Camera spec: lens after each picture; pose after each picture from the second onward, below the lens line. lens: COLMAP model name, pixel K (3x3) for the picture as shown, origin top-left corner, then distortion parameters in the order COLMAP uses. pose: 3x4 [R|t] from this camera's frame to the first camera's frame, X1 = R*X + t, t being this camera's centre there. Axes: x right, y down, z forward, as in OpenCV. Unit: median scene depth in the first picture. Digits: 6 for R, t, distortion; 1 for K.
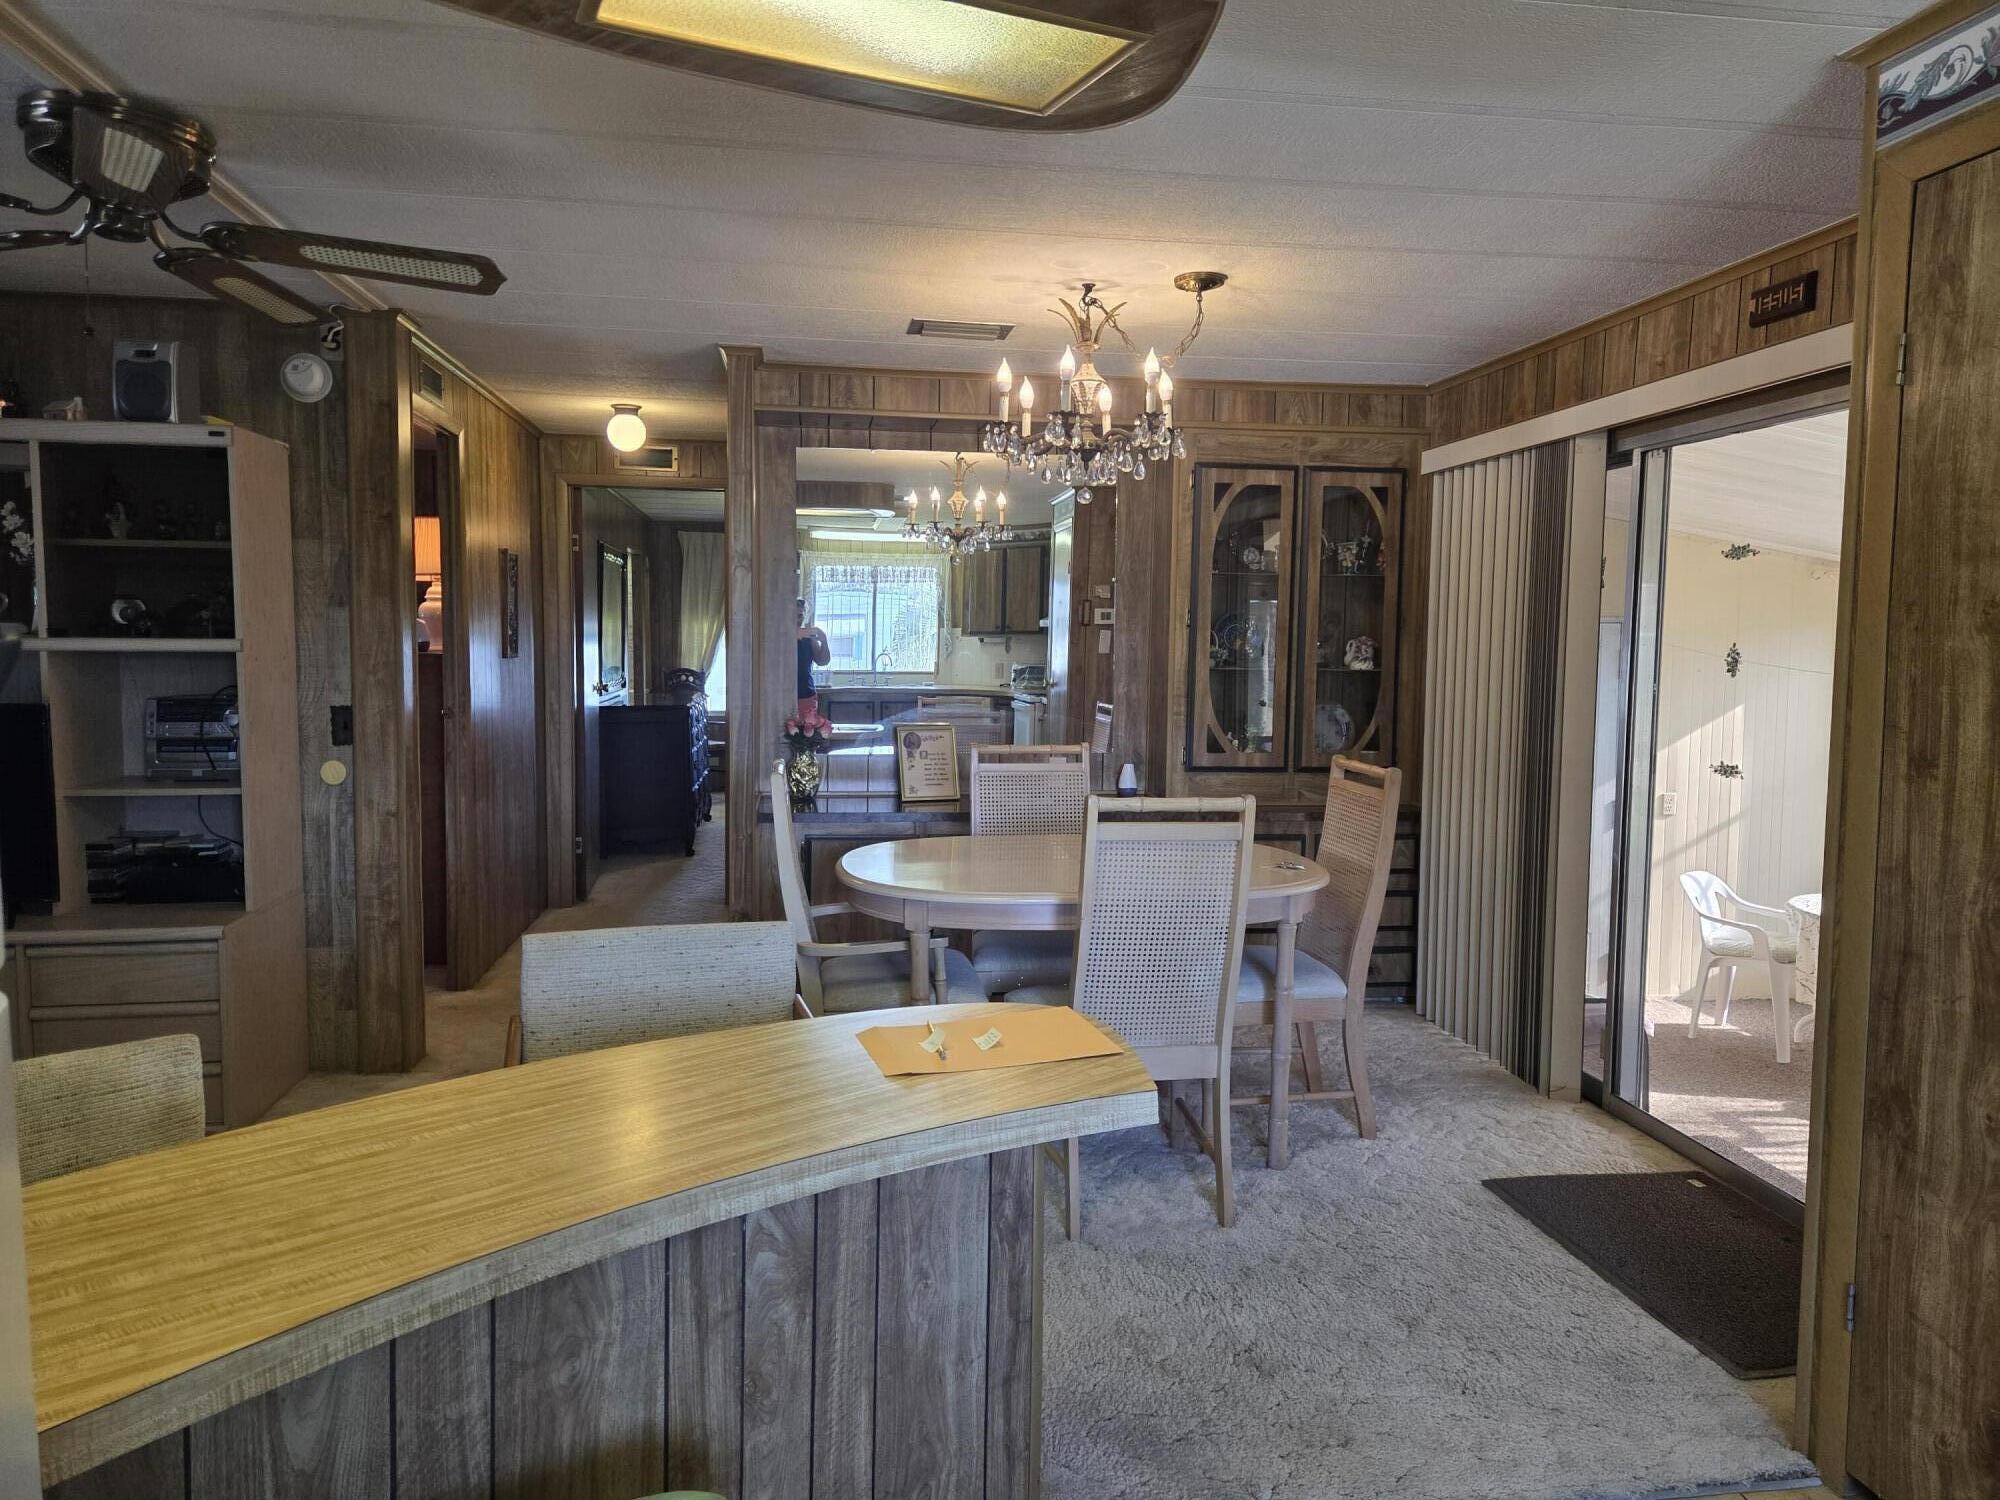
lens RADIAL K [[1357.6, 0, 1002.4], [0, 1357.6, 721.3], [0, 0, 1]] dist [0.081932, -0.072983]
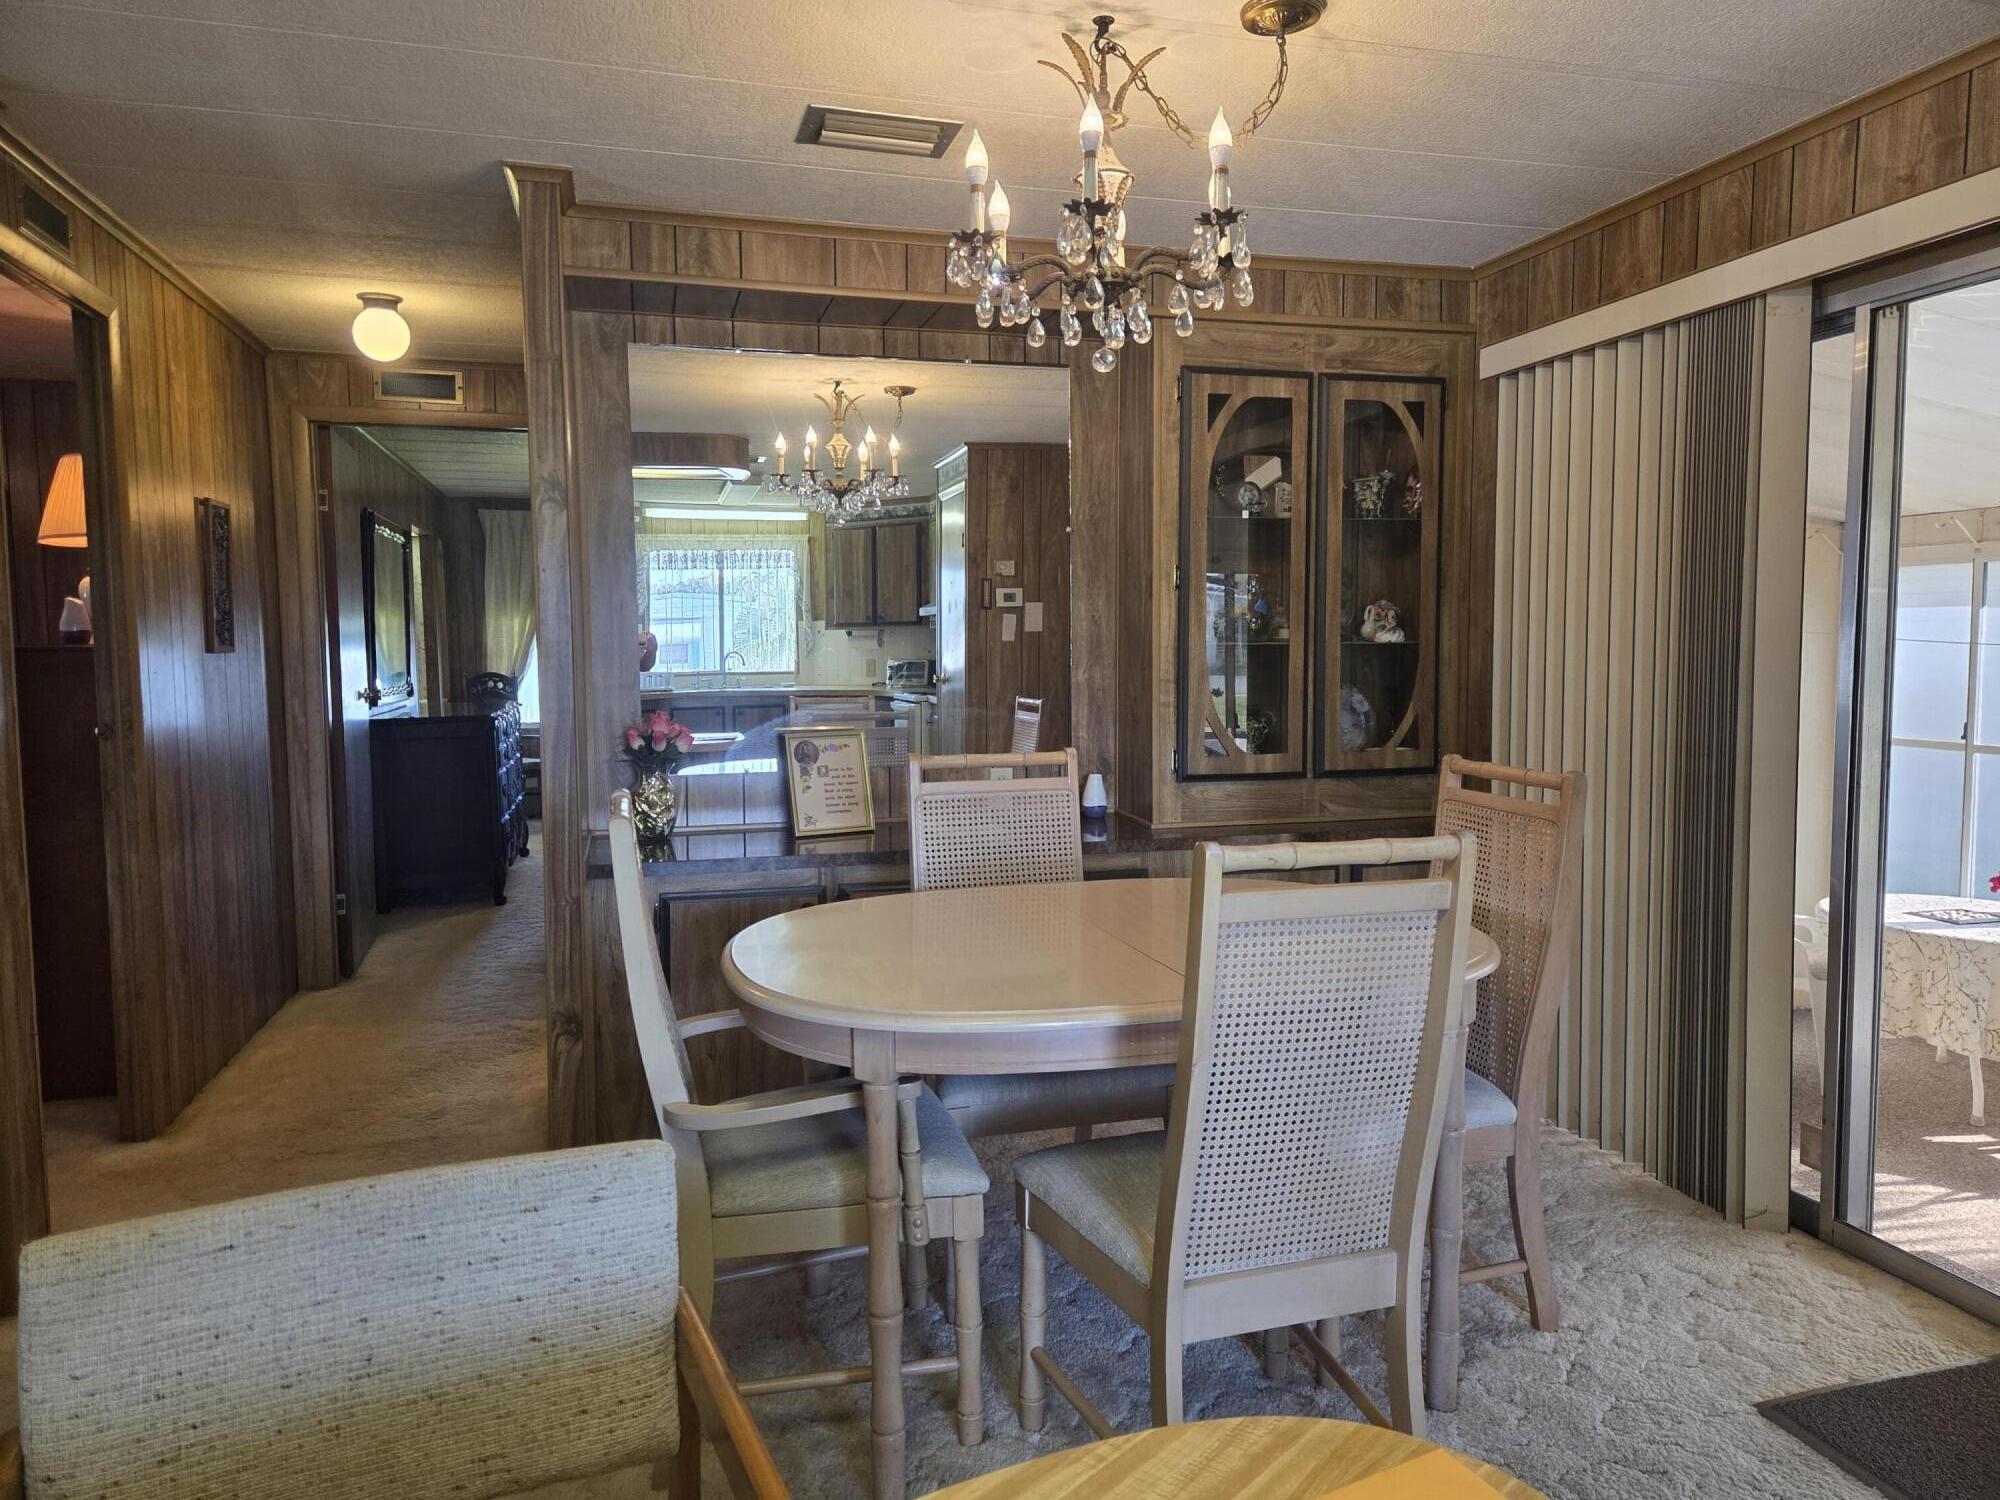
lens RADIAL K [[1329.6, 0, 1004.2], [0, 1329.6, 733.7], [0, 0, 1]] dist [0.080932, -0.069981]
pose [[0.991716, -0.028312, 0.125287, -0.050627], [0.027613, 0.999592, 0.007313, 0.002190], [-0.125443, -0.003793, 0.992094, 0.283616]]
